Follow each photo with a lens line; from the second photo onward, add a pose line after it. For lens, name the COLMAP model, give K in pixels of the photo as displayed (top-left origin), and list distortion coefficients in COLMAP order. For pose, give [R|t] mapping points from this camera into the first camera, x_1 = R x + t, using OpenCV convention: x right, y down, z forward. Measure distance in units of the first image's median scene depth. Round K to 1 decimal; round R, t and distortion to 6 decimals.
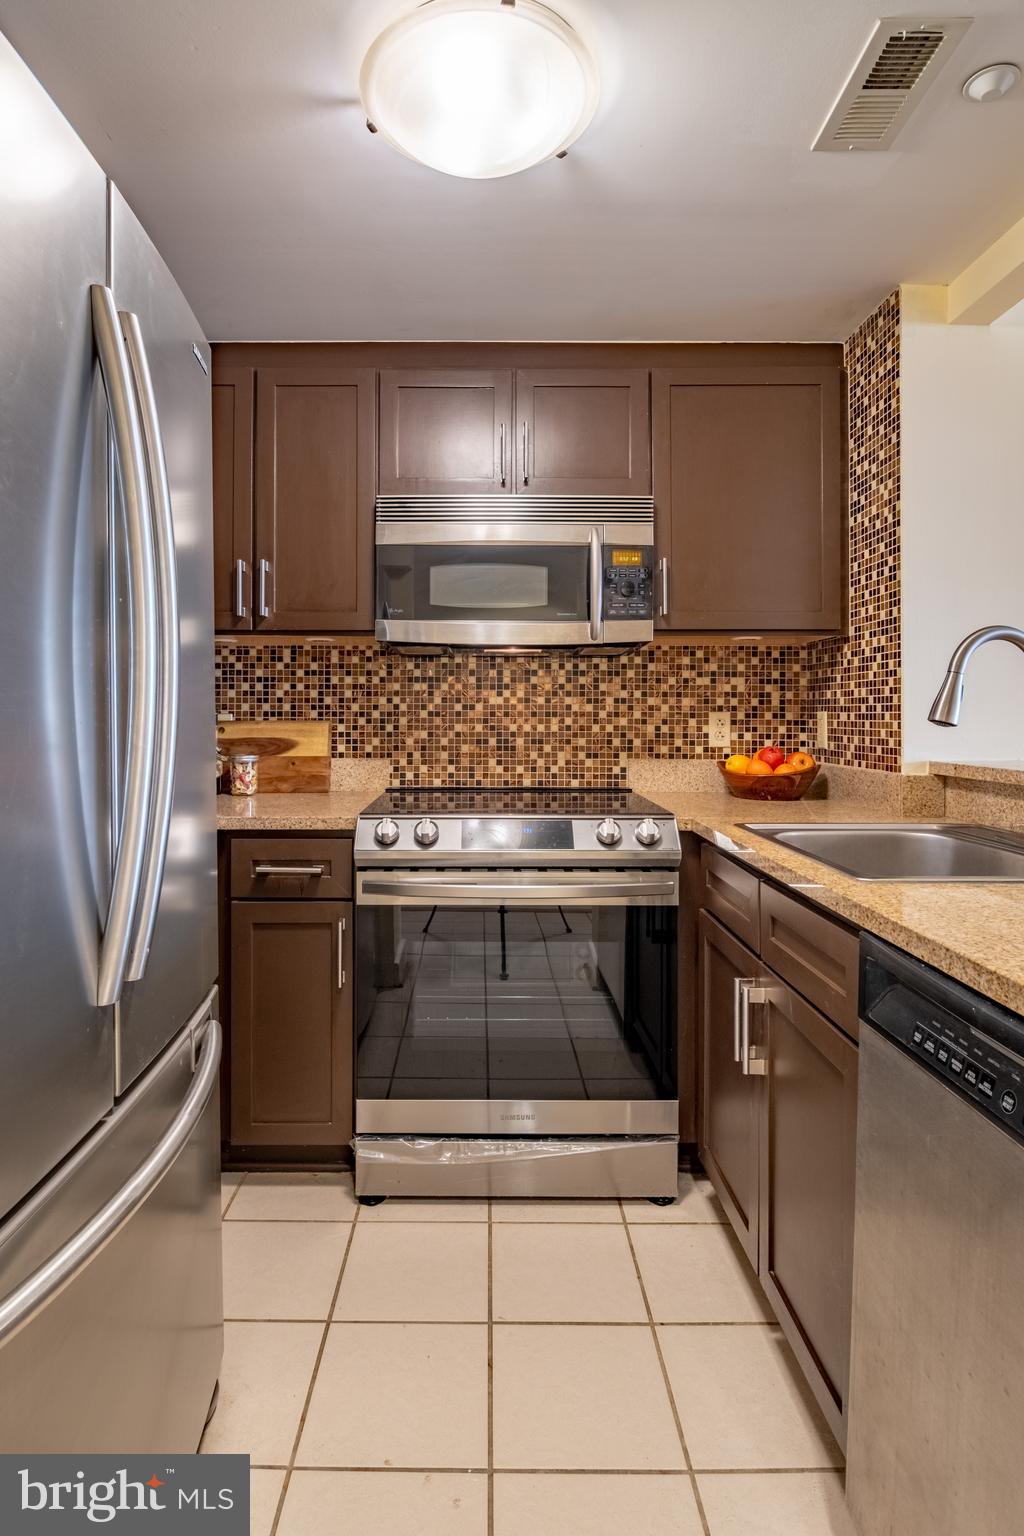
lens RADIAL K [[811.8, 0, 488.4], [0, 811.8, 694.3], [0, 0, 1]] dist [0.006469, -0.011366]
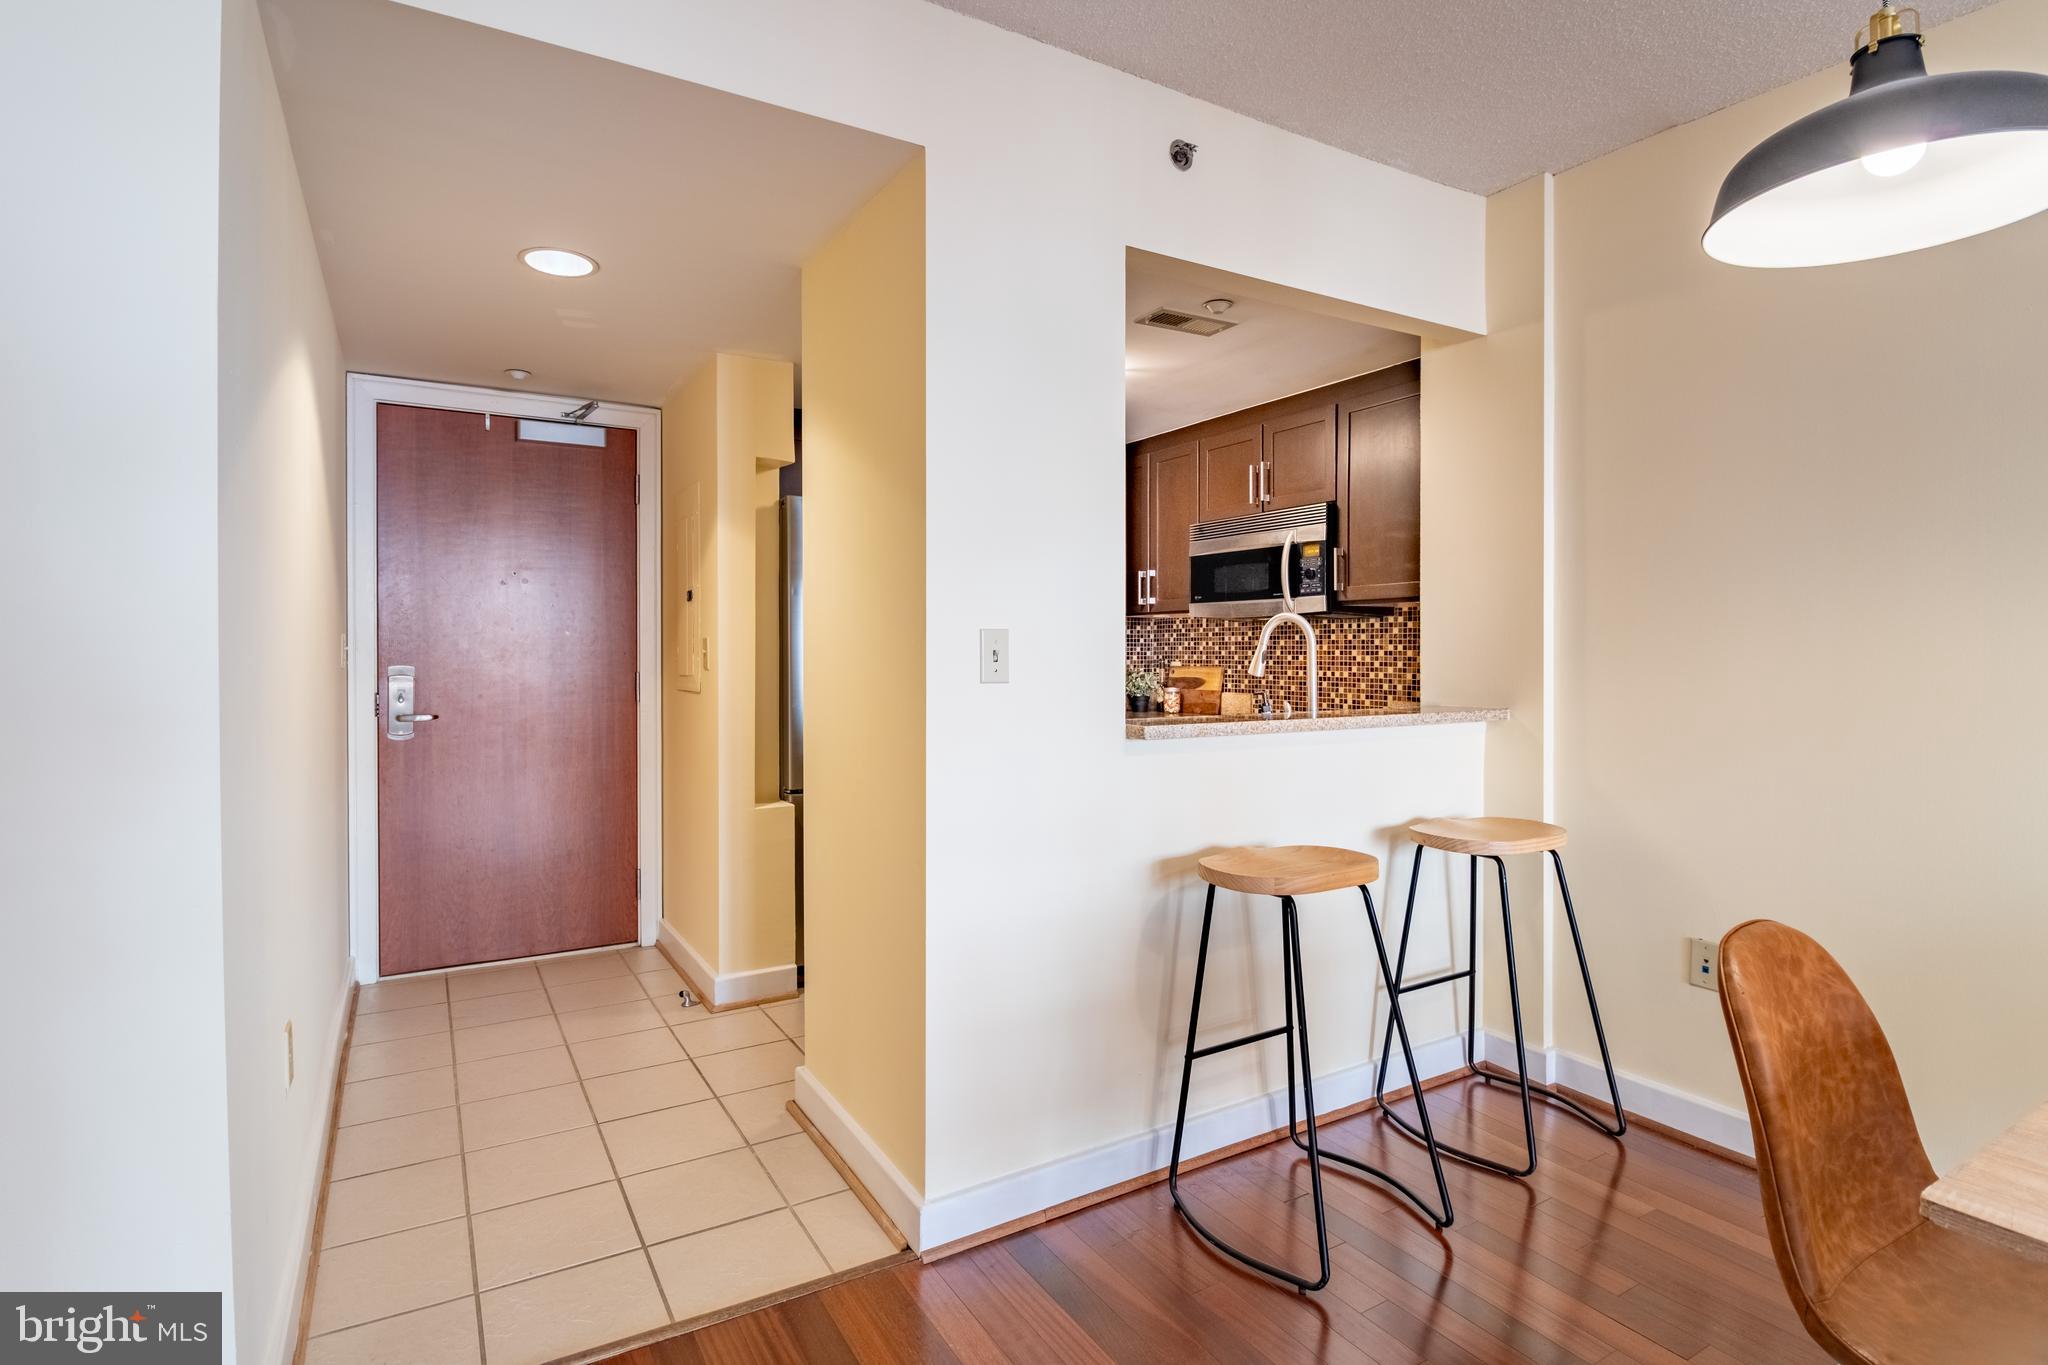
lens RADIAL K [[1002.7, 0, 1041.7], [0, 1002.7, 657.3], [0, 0, 1]] dist [-0.001552, -0.009937]
pose [[0.534002, 0.003081, -0.845478, 1.164595], [0.015458, 0.999791, 0.013407, -0.014046], [0.845342, -0.020229, 0.533842, -0.248525]]
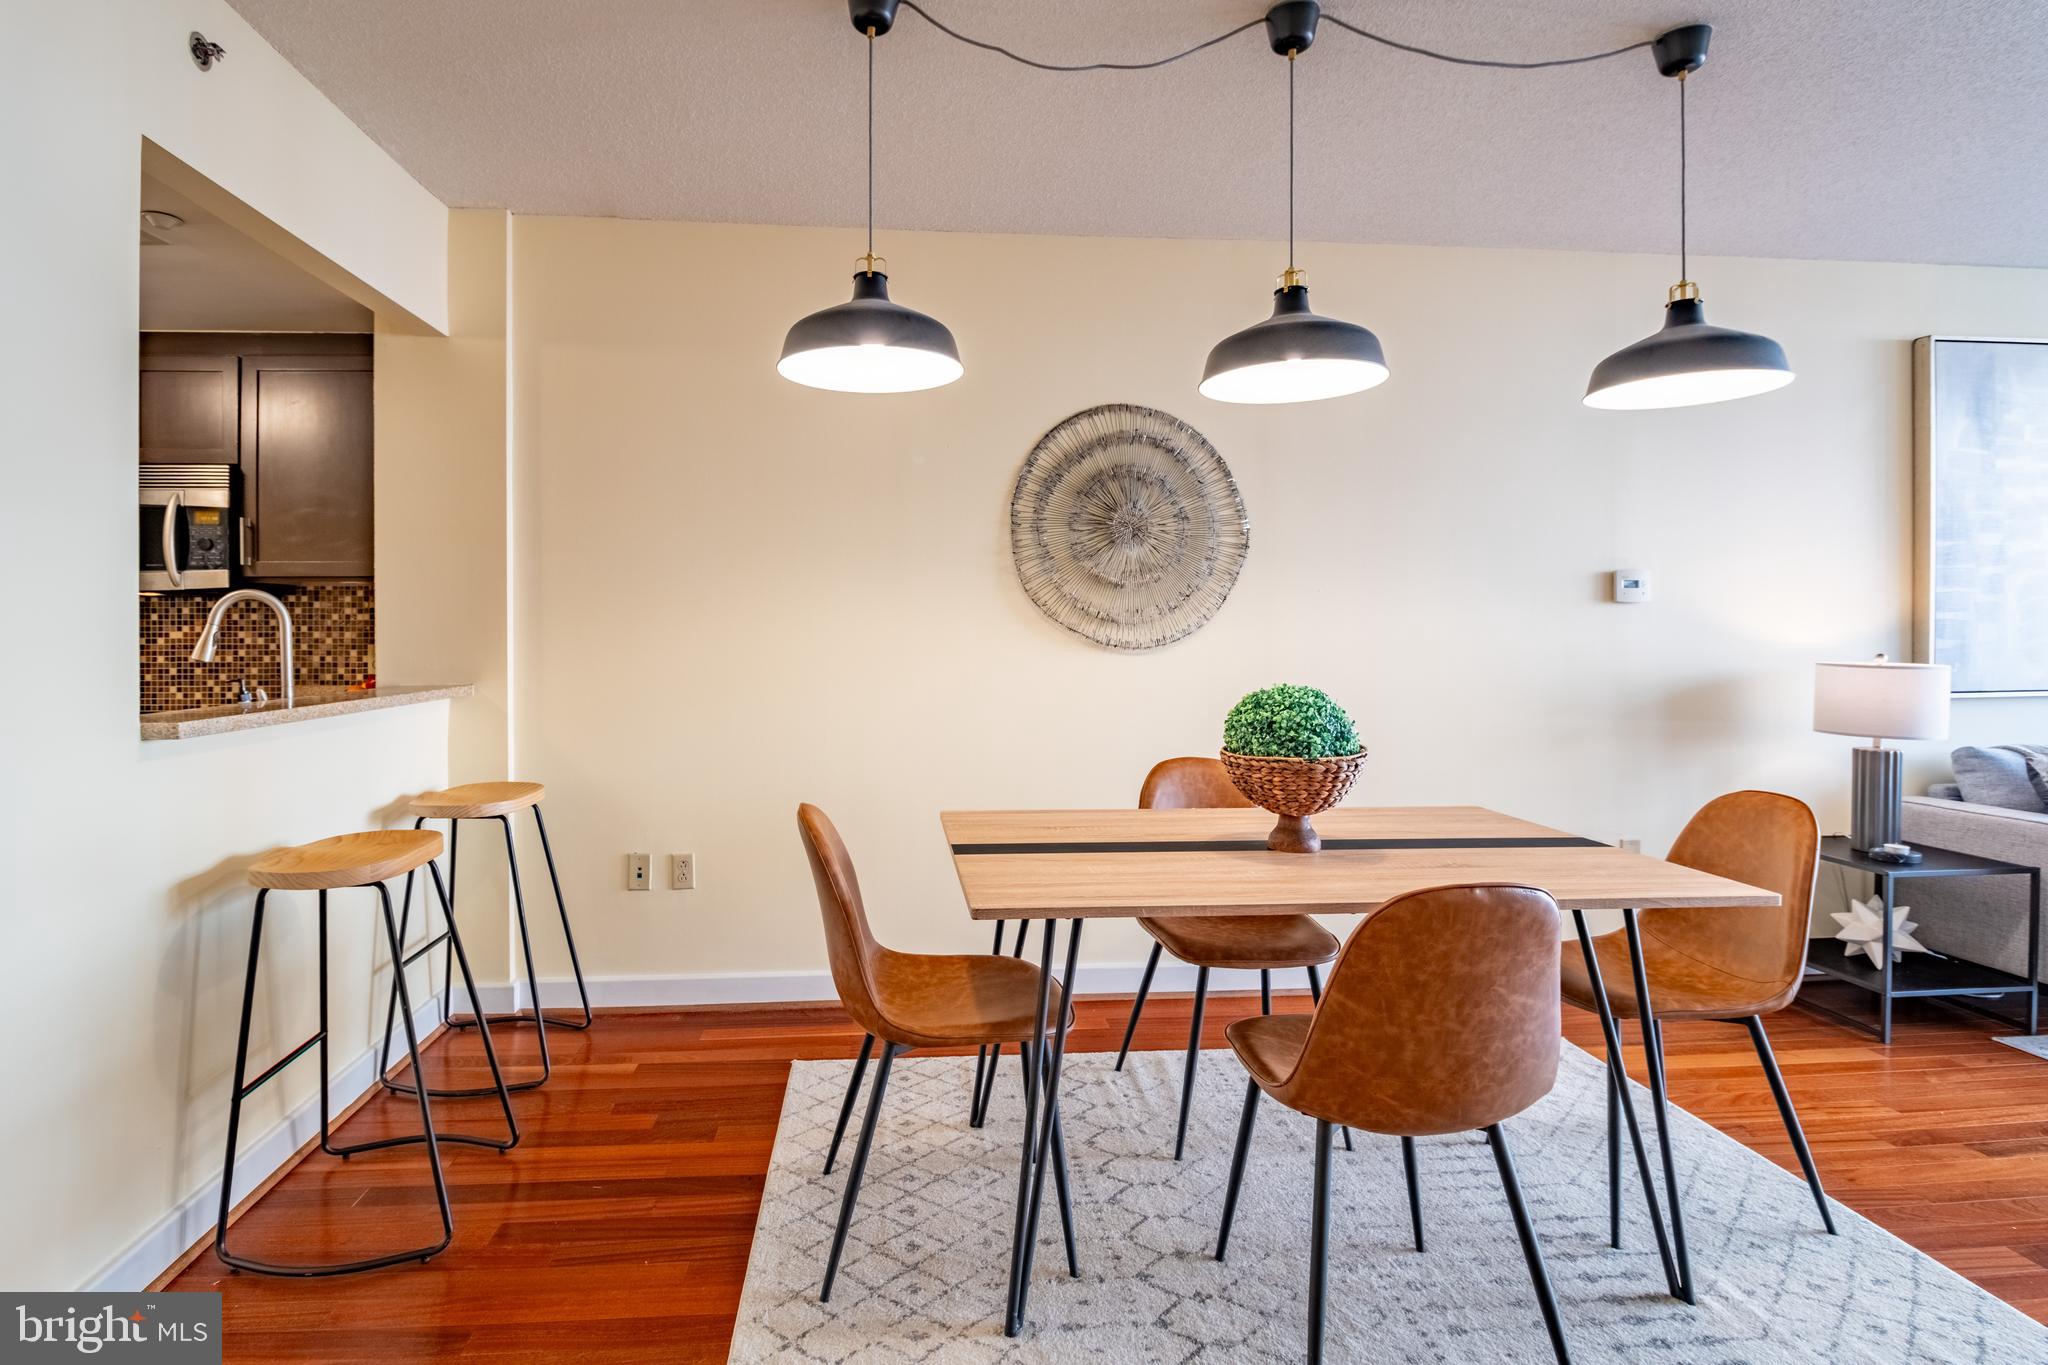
lens RADIAL K [[1002.7, 0, 939.9], [0, 1002.7, 644.6], [0, 0, 1]] dist [-0.001552, -0.009937]
pose [[0.996654, -0.006703, 0.081462, 0.964059], [0.004183, 0.999508, 0.031069, -0.018073], [-0.081631, -0.030624, 0.996192, -0.479061]]
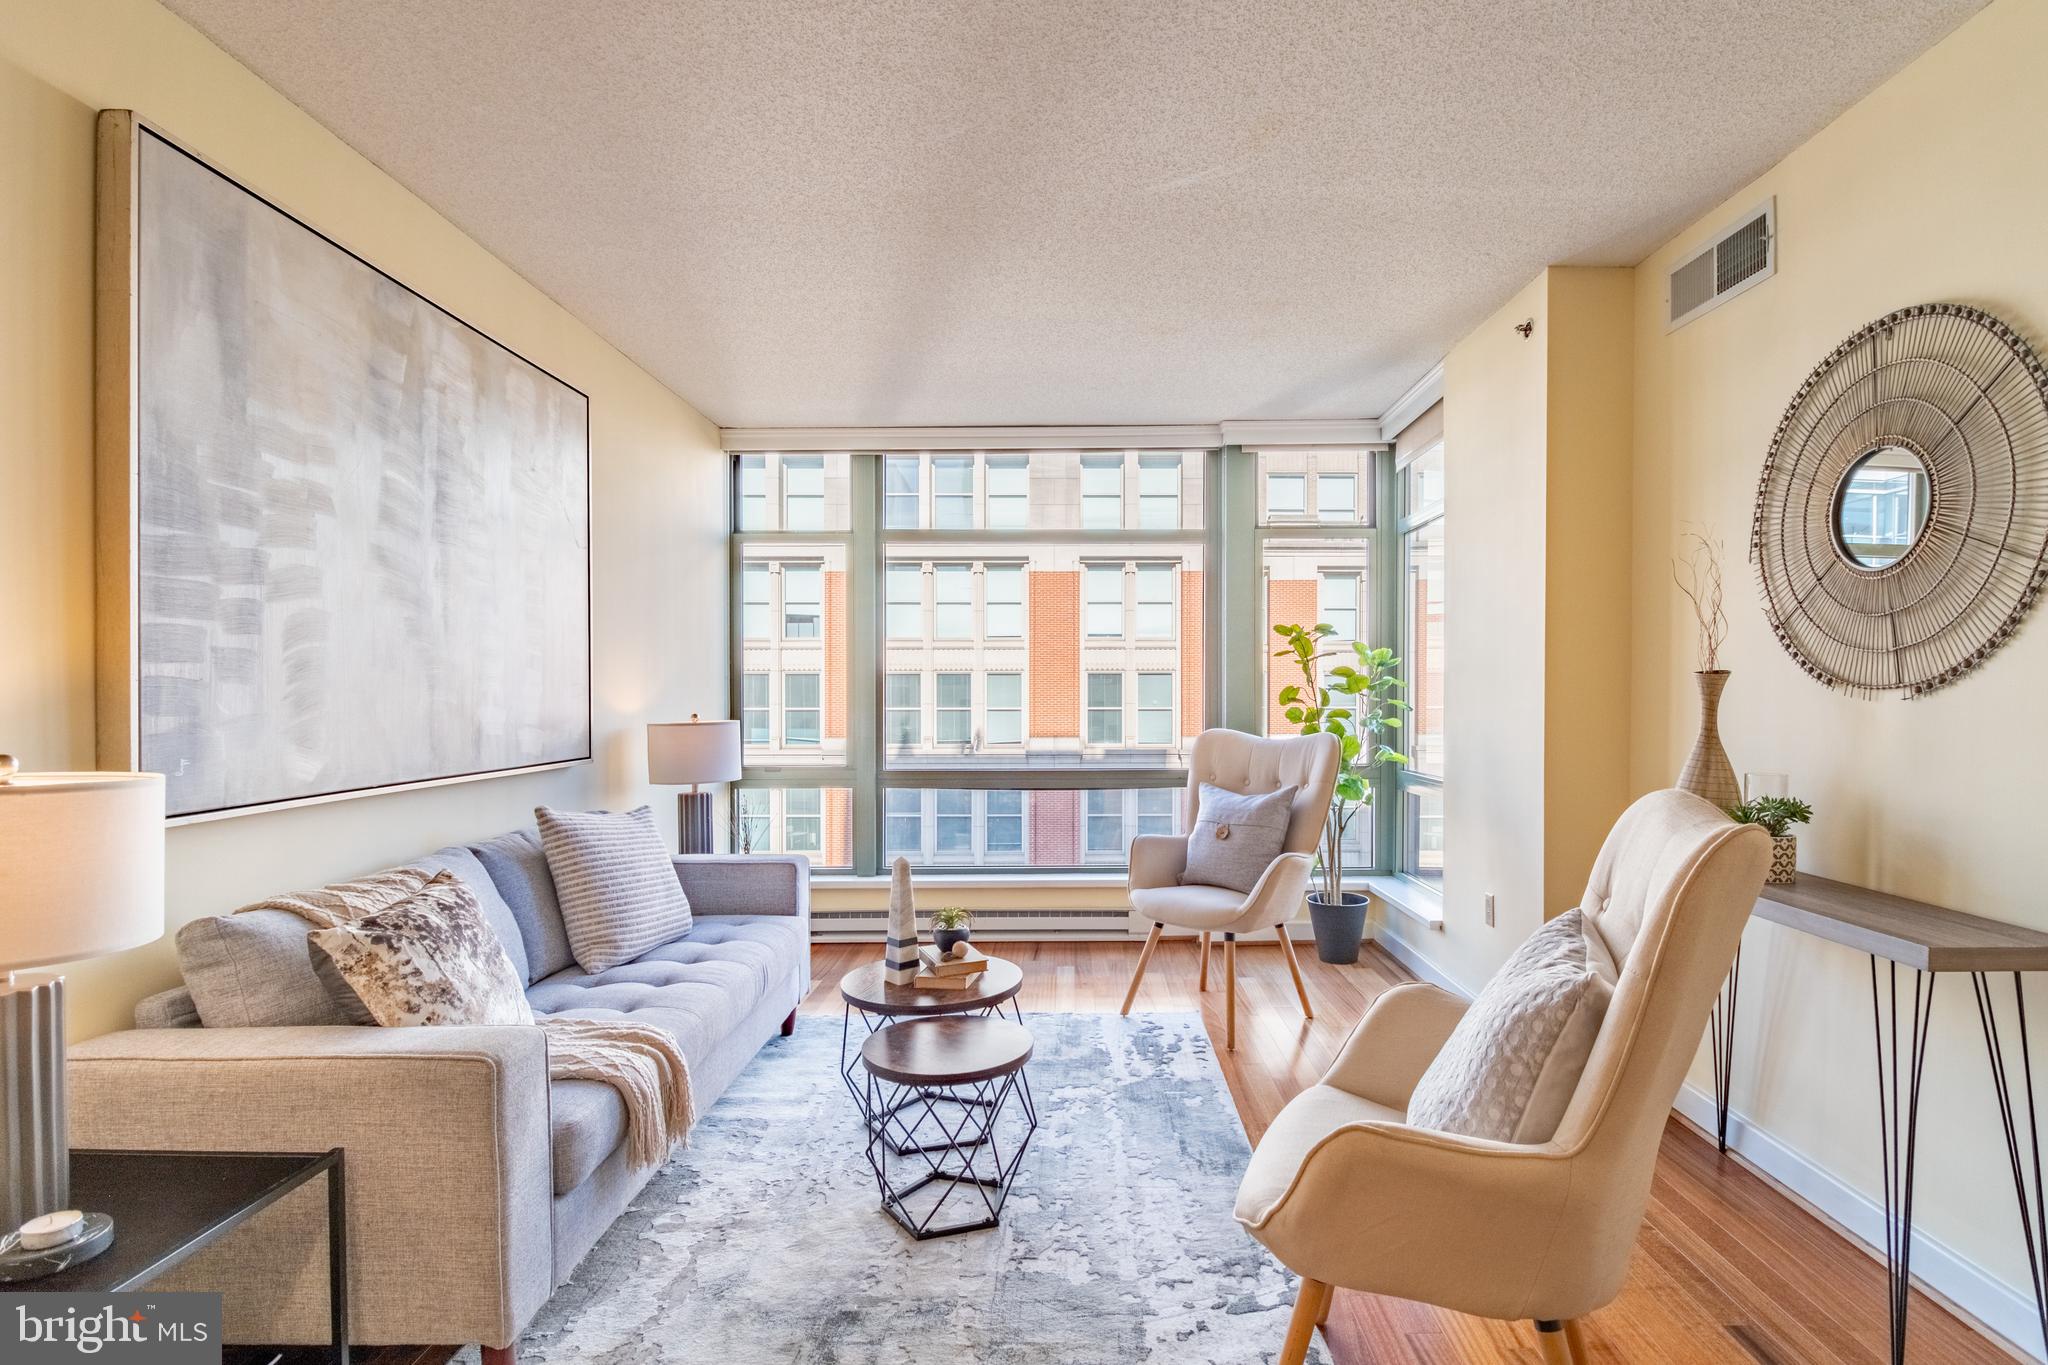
lens RADIAL K [[1002.7, 0, 1104.0], [0, 1002.7, 699.9], [0, 0, 1]] dist [-0.001552, -0.009937]
pose [[-0.041175, -0.009182, 0.999110, 1.708423], [-0.014217, 0.999862, 0.008603, -0.003840], [-0.999051, -0.013850, -0.041300, 0.114424]]
